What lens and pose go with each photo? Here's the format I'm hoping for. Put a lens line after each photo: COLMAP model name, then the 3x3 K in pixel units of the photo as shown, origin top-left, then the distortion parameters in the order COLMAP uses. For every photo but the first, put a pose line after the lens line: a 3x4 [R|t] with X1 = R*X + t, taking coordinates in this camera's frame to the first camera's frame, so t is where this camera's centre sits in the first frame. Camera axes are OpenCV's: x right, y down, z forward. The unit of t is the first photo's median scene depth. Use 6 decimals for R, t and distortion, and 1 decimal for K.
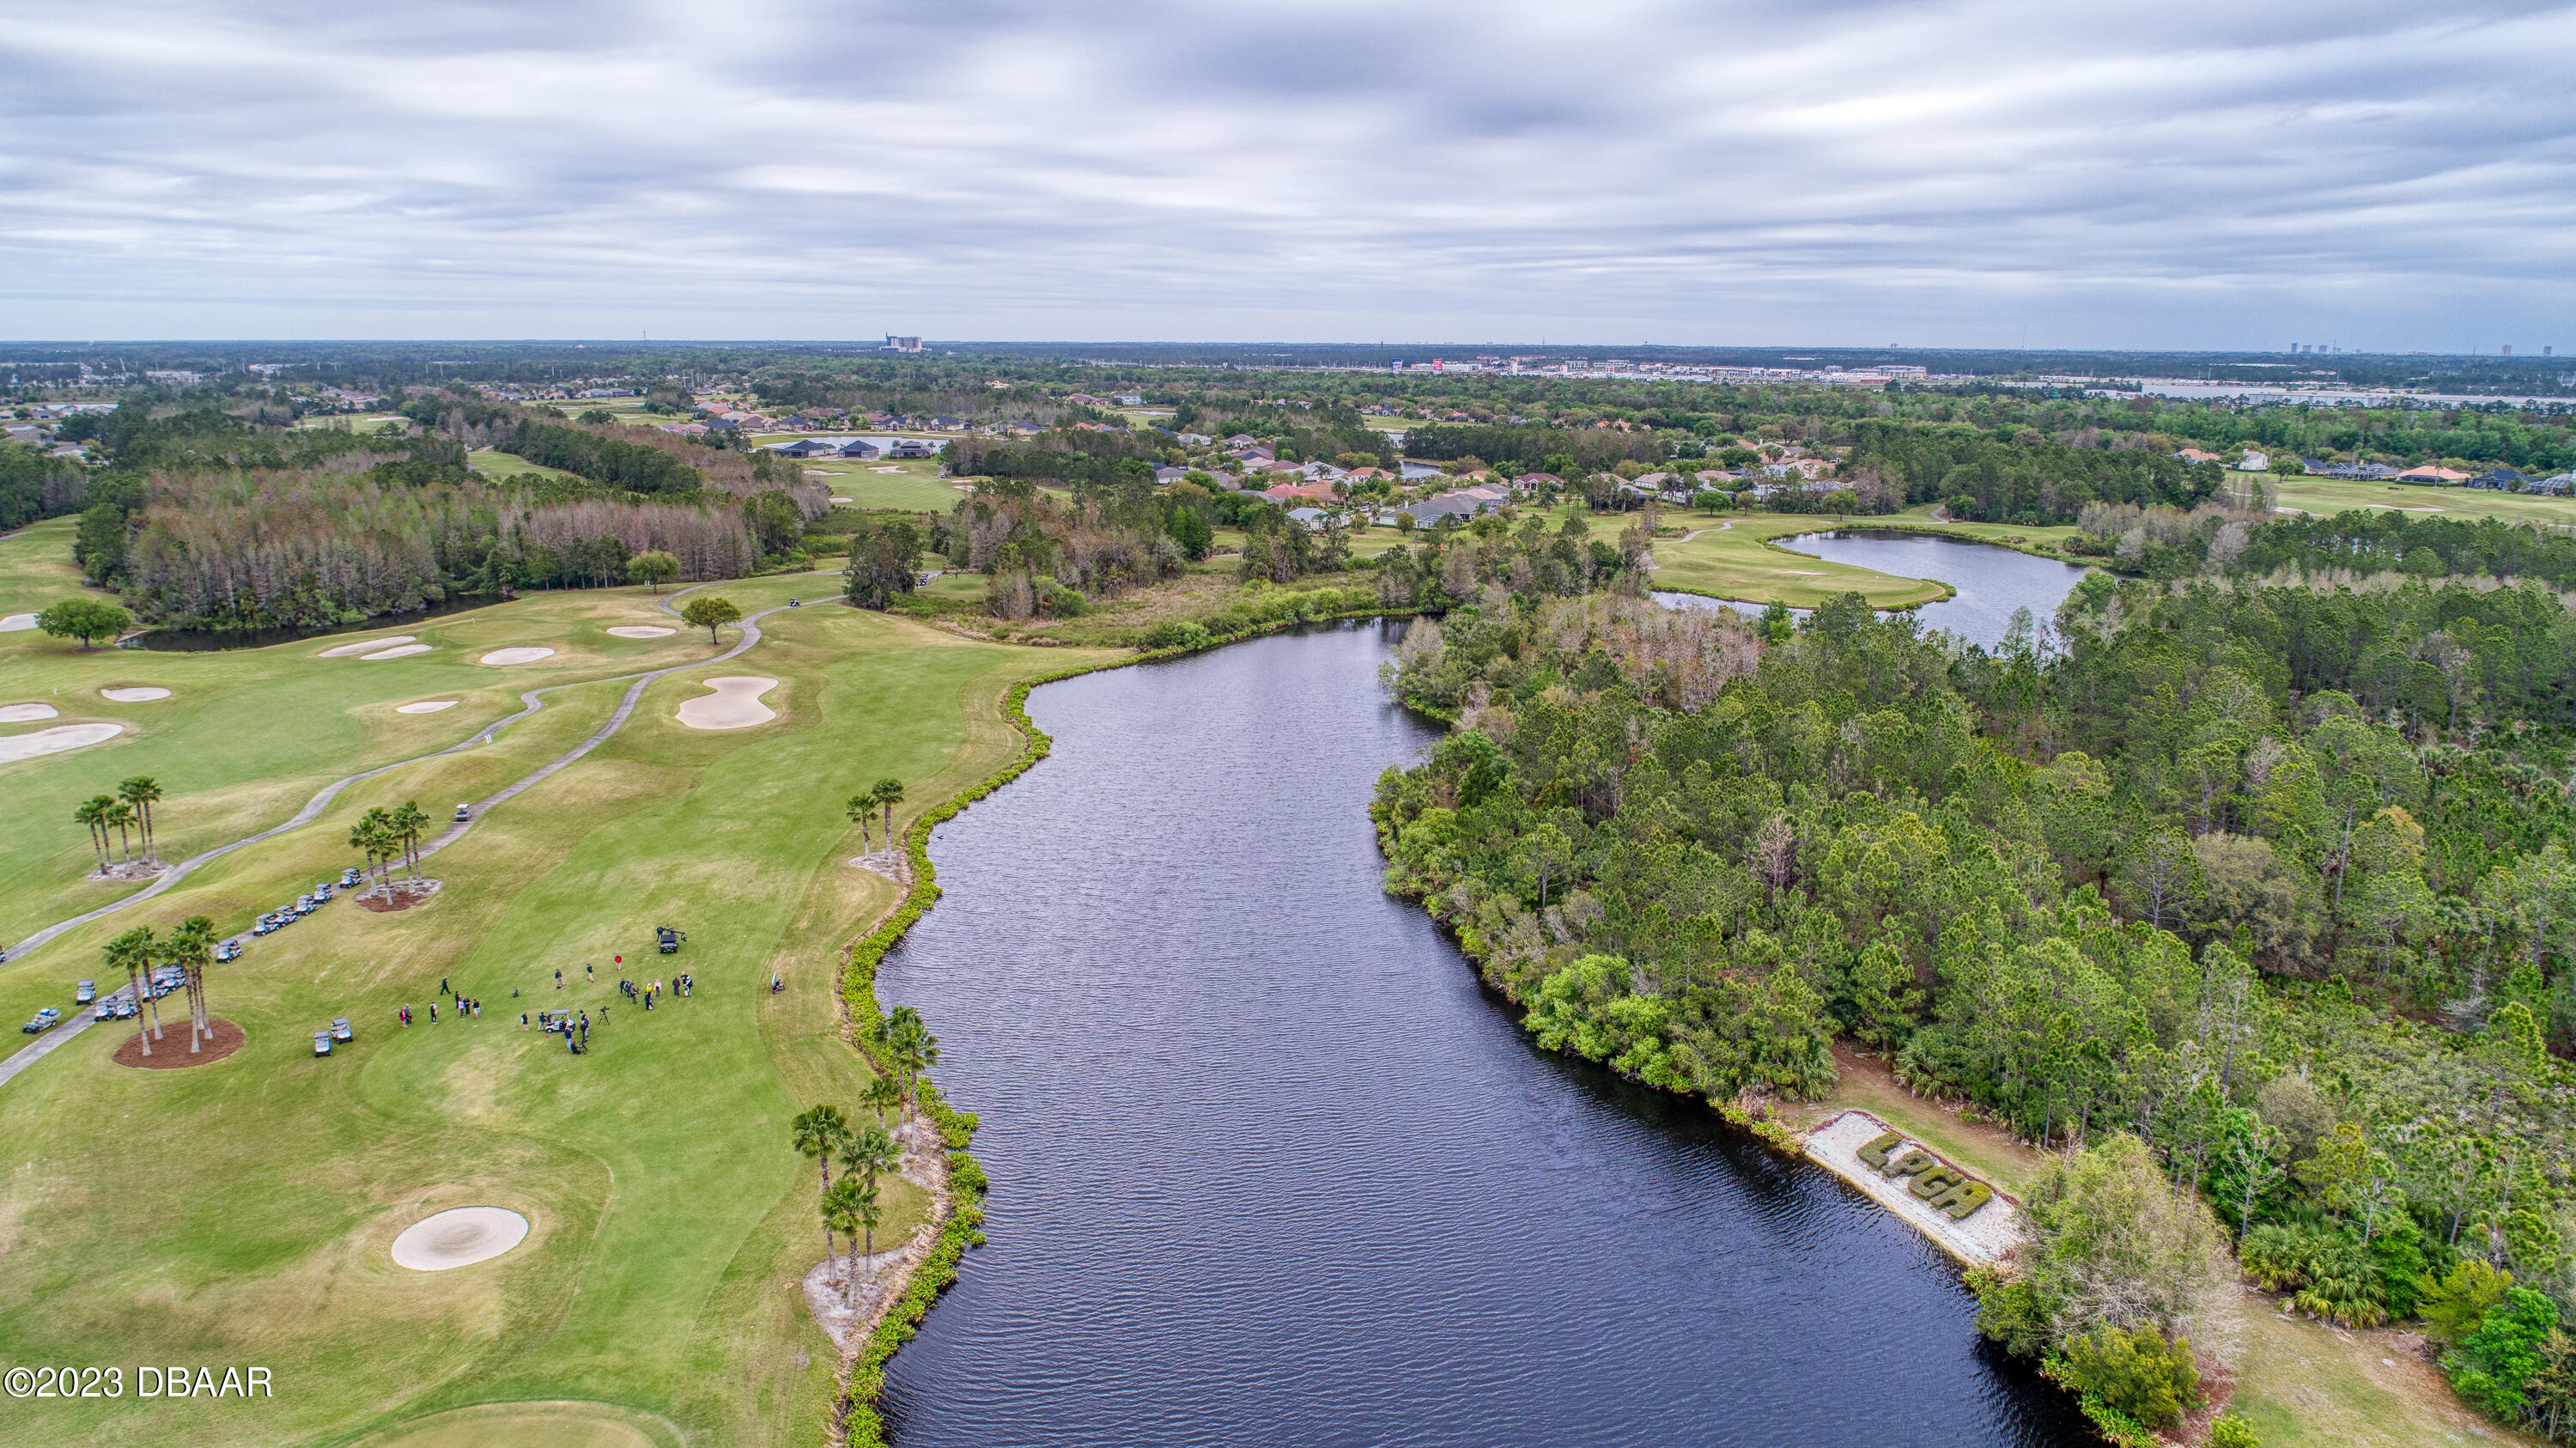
lens RADIAL K [[1733.9, 0, 1288.0], [0, 1733.9, 724.0], [0, 0, 1]] dist [-0.016493, 0.005653]
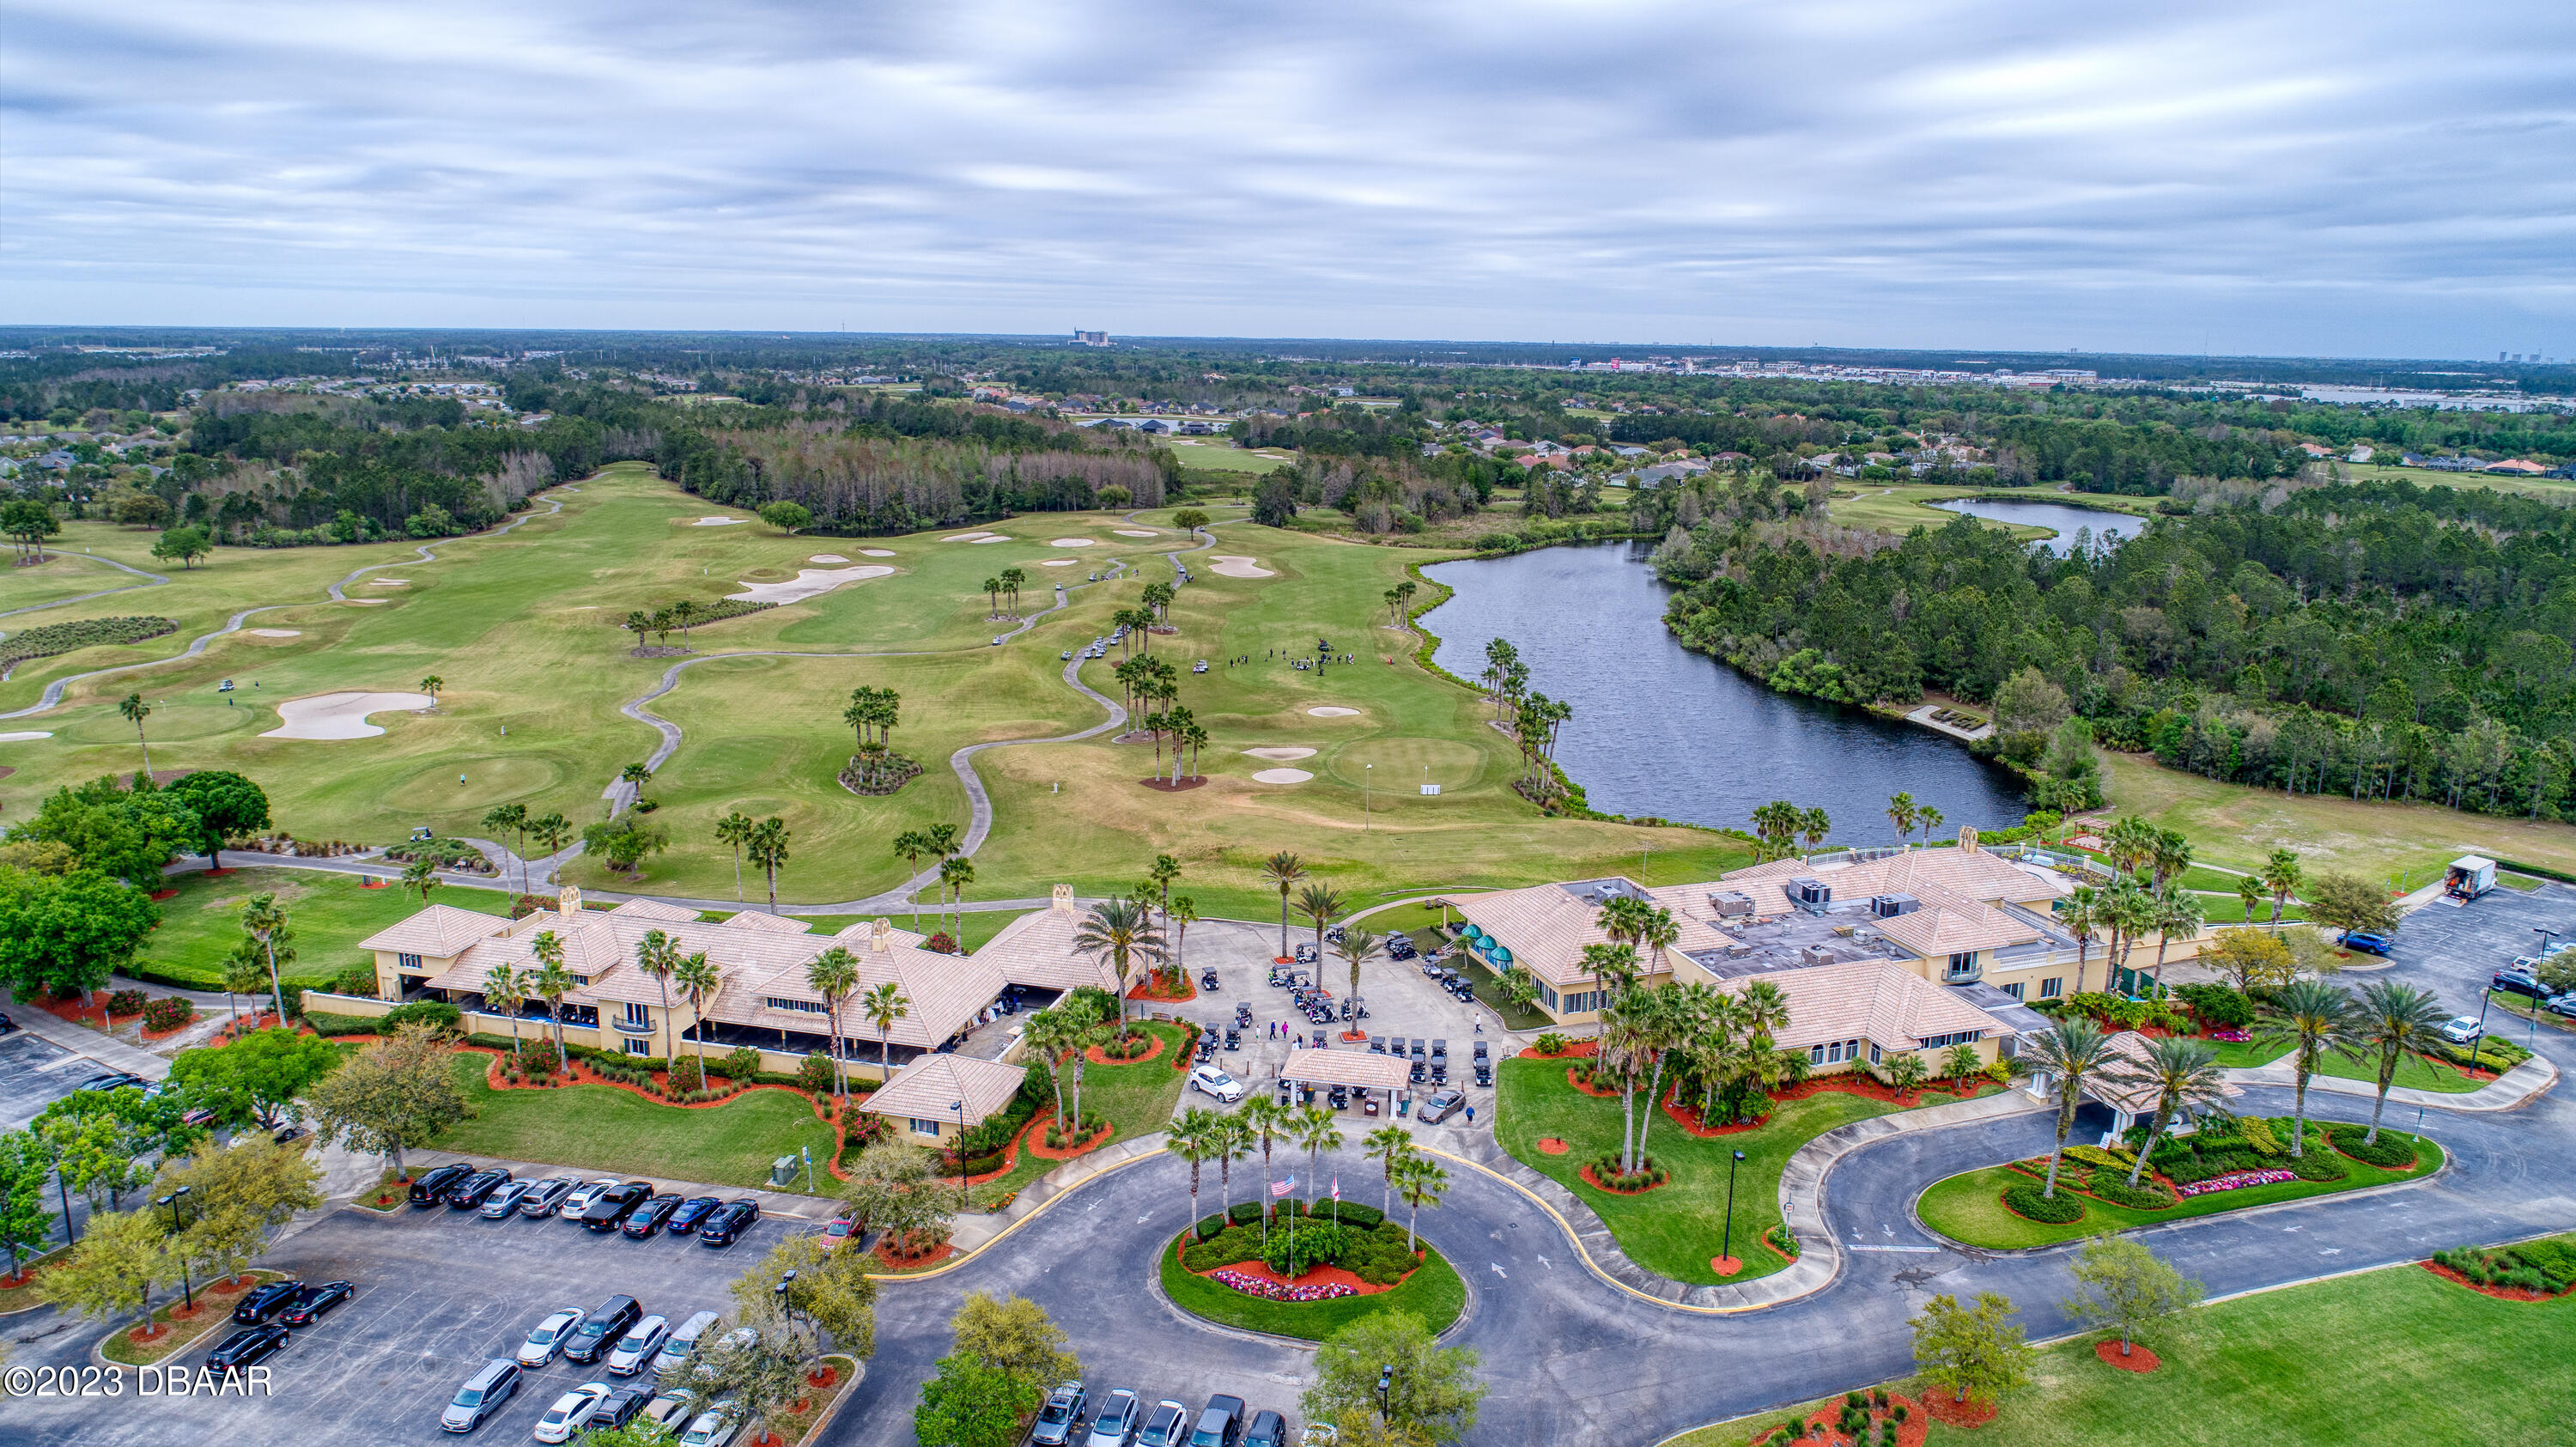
lens RADIAL K [[1733.8, 0, 1288.0], [0, 1733.8, 723.5], [0, 0, 1]] dist [-0.016493, 0.005653]
pose [[0.995902, 0.028648, -0.085784, -0.063448], [-0.028529, 0.999590, 0.002608, 0.058722], [0.085824, -0.000150, 0.996310, -0.271530]]
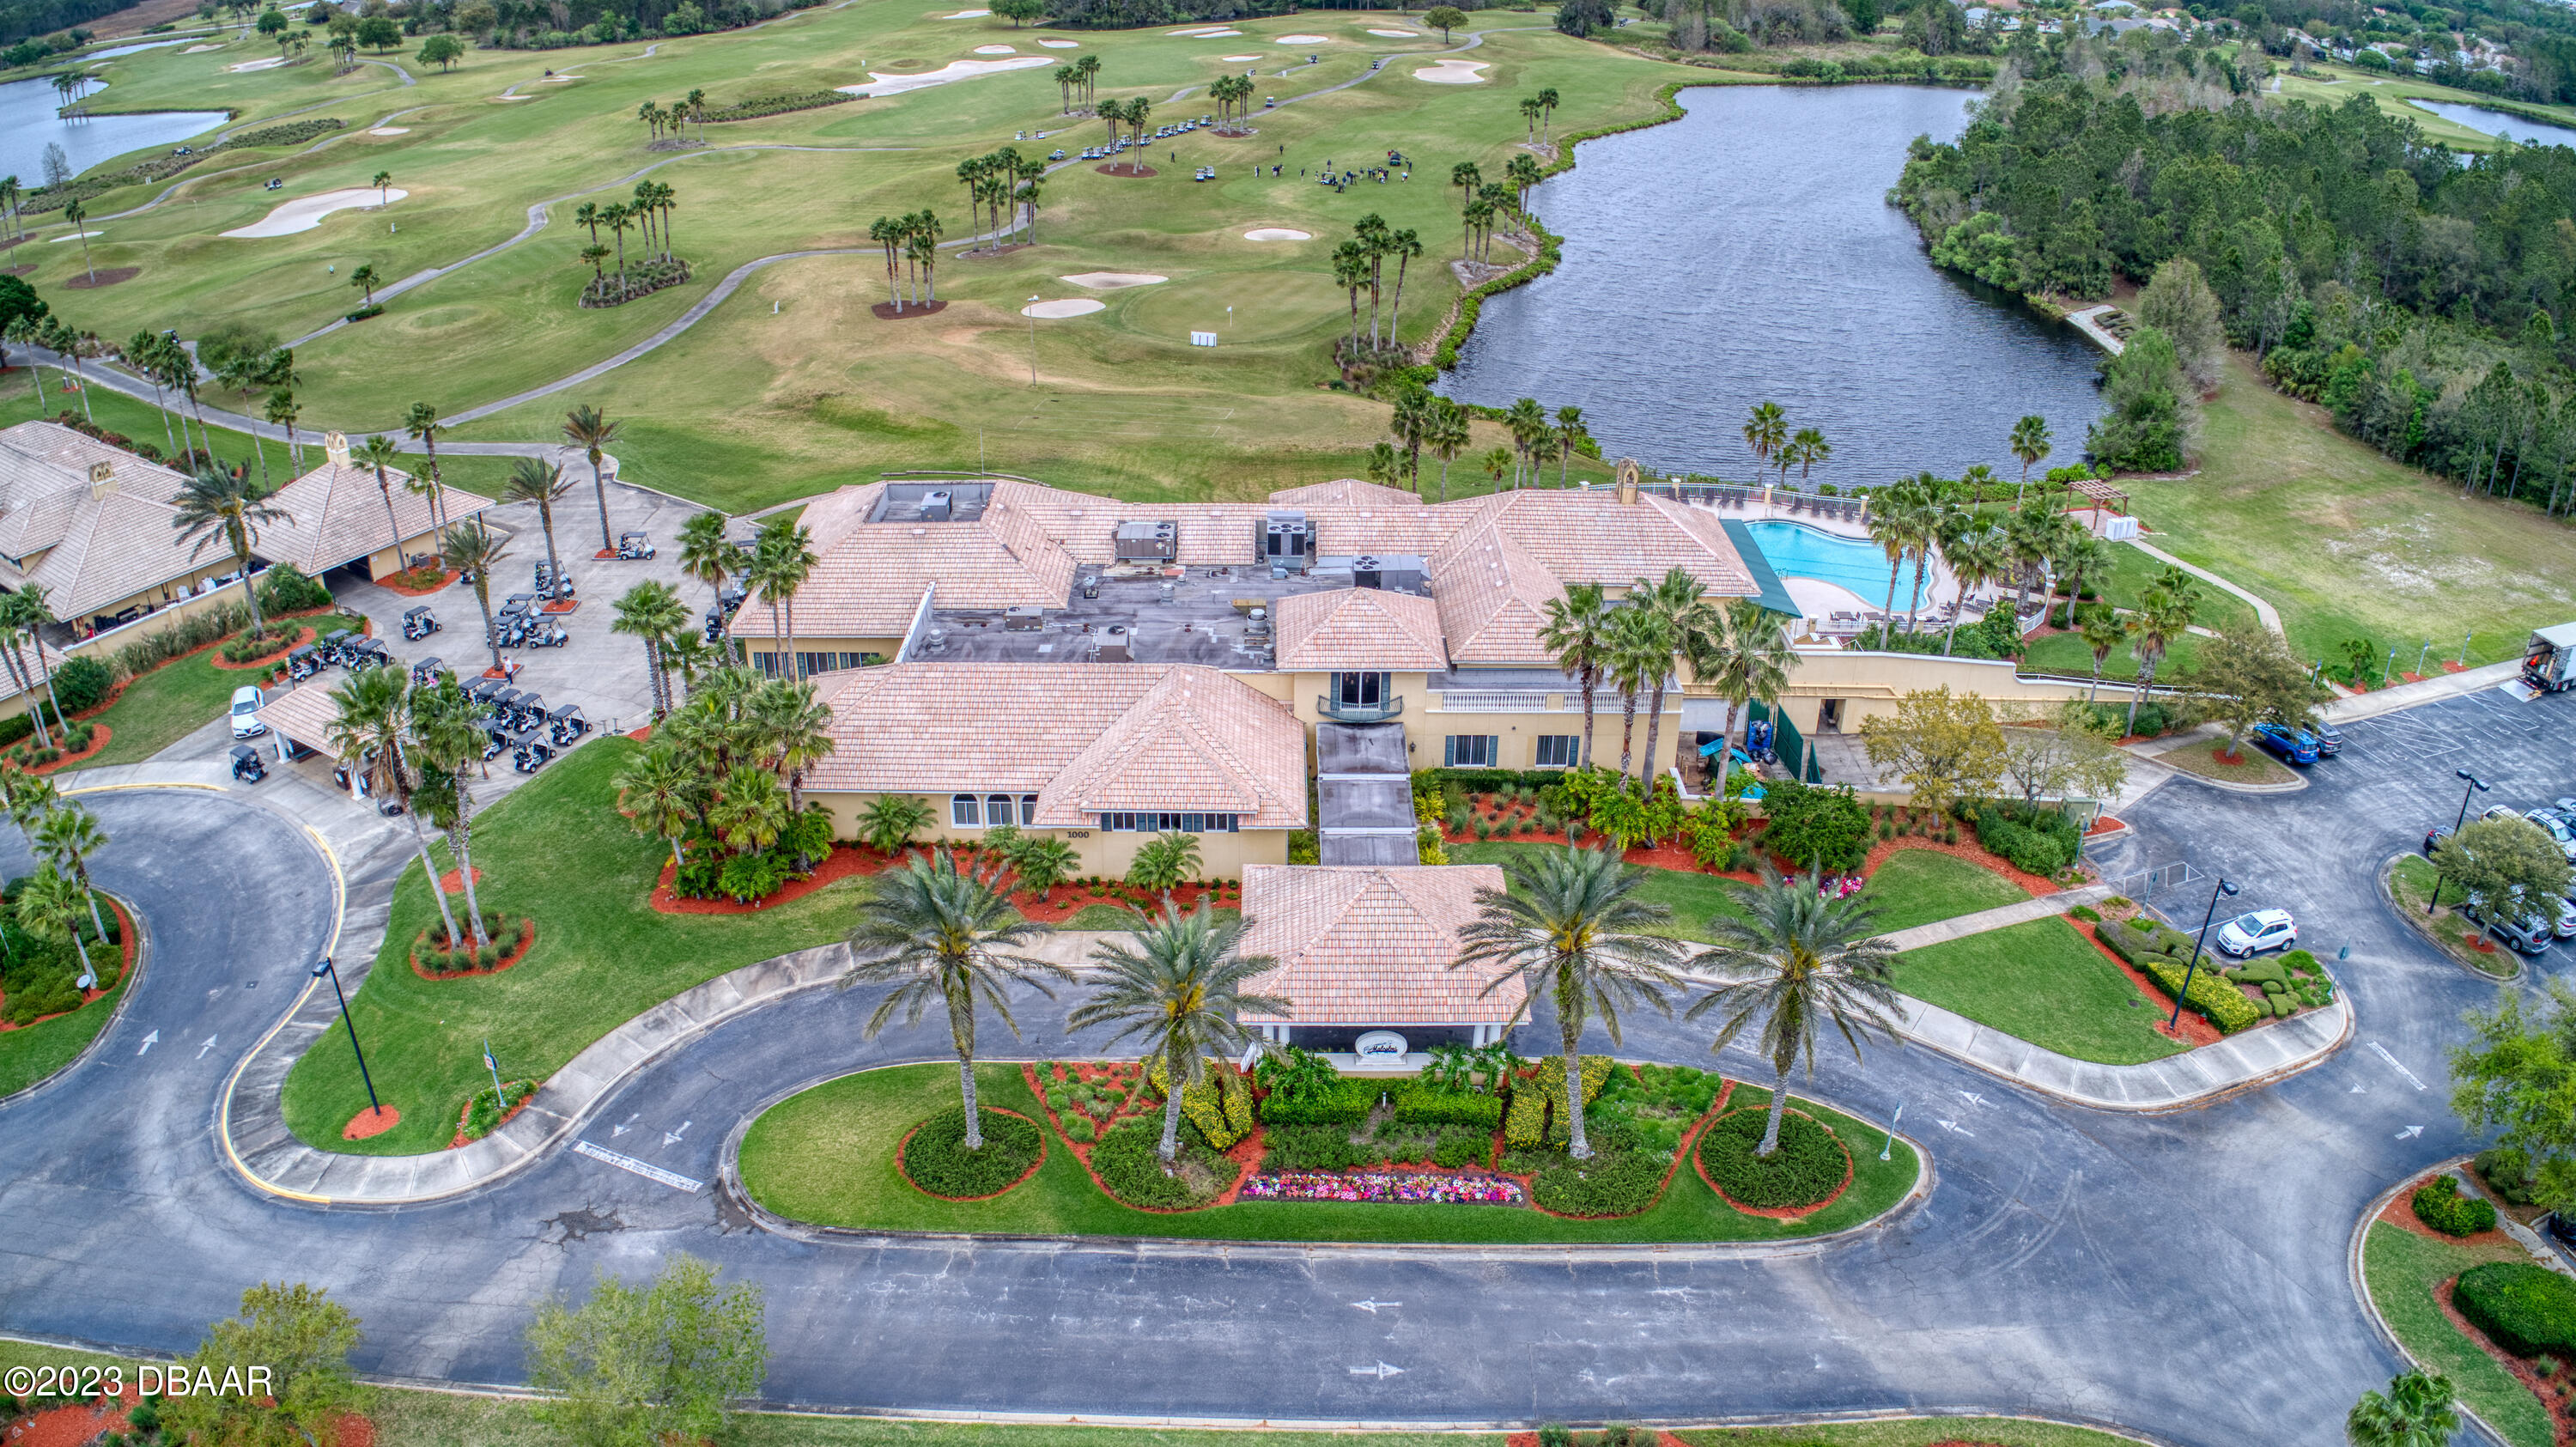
lens RADIAL K [[1810.4, 0, 1283.3], [0, 1810.4, 701.7], [0, 0, 1]] dist [-0.251314, 0.068303]
pose [[0.914283, 0.184660, -0.360538, 0.058527], [-0.092472, 0.961694, 0.258059, 0.054167], [0.394380, -0.202599, 0.896336, -0.154883]]
